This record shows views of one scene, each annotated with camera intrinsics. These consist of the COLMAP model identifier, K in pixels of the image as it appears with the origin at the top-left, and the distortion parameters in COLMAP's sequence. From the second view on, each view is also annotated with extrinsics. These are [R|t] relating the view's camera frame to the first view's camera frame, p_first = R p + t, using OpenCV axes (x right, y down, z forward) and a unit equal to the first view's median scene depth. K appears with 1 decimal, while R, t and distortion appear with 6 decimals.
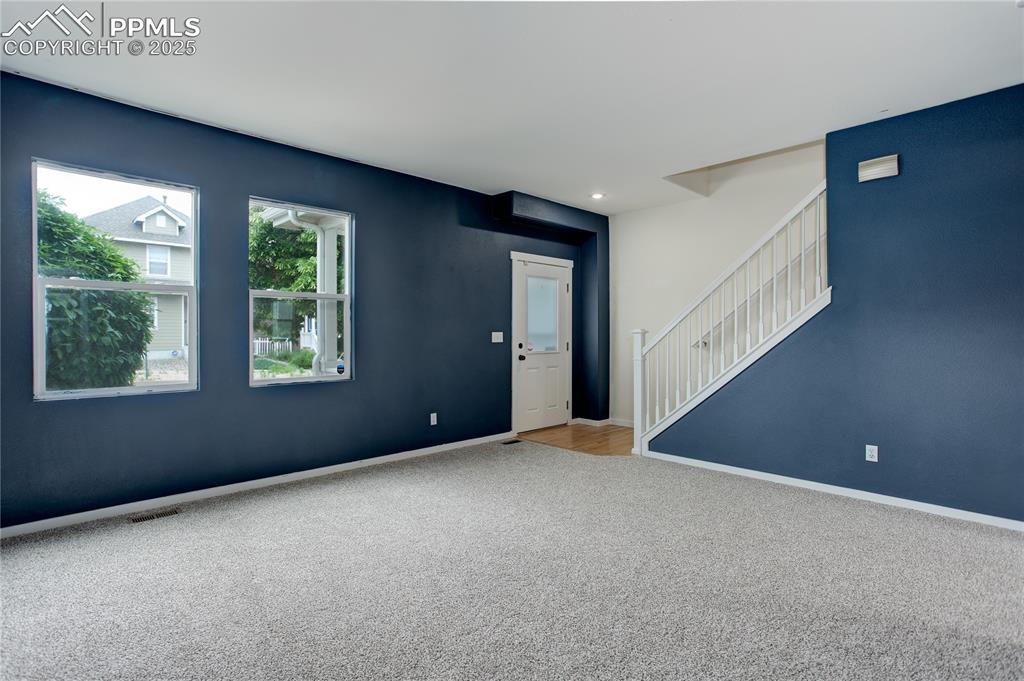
lens RADIAL K [[498.7, 0, 515.6], [0, 498.7, 334.7], [0, 0, 1]] dist [-0.042602, 0.019082]
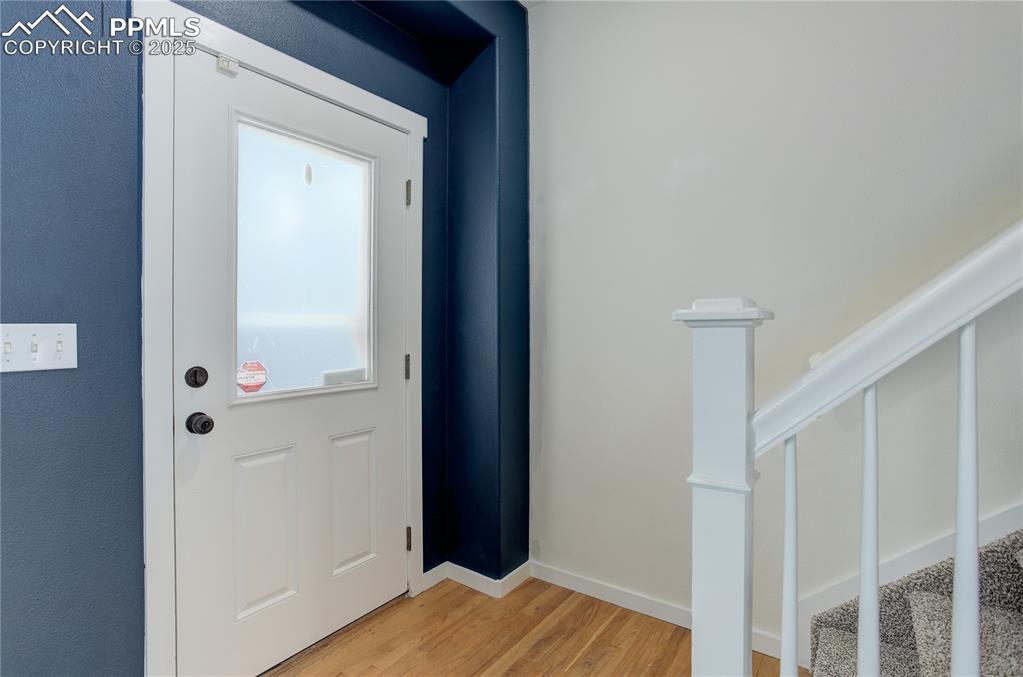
lens RADIAL K [[498.2, 0, 512.1], [0, 498.2, 332.4], [0, 0, 1]] dist [-0.042602, 0.019082]
pose [[0.981283, -0.002968, 0.192548, 0.108633], [0.002132, 0.999987, 0.004546, -0.000659], [-0.192559, -0.004050, 0.981277, 0.659368]]
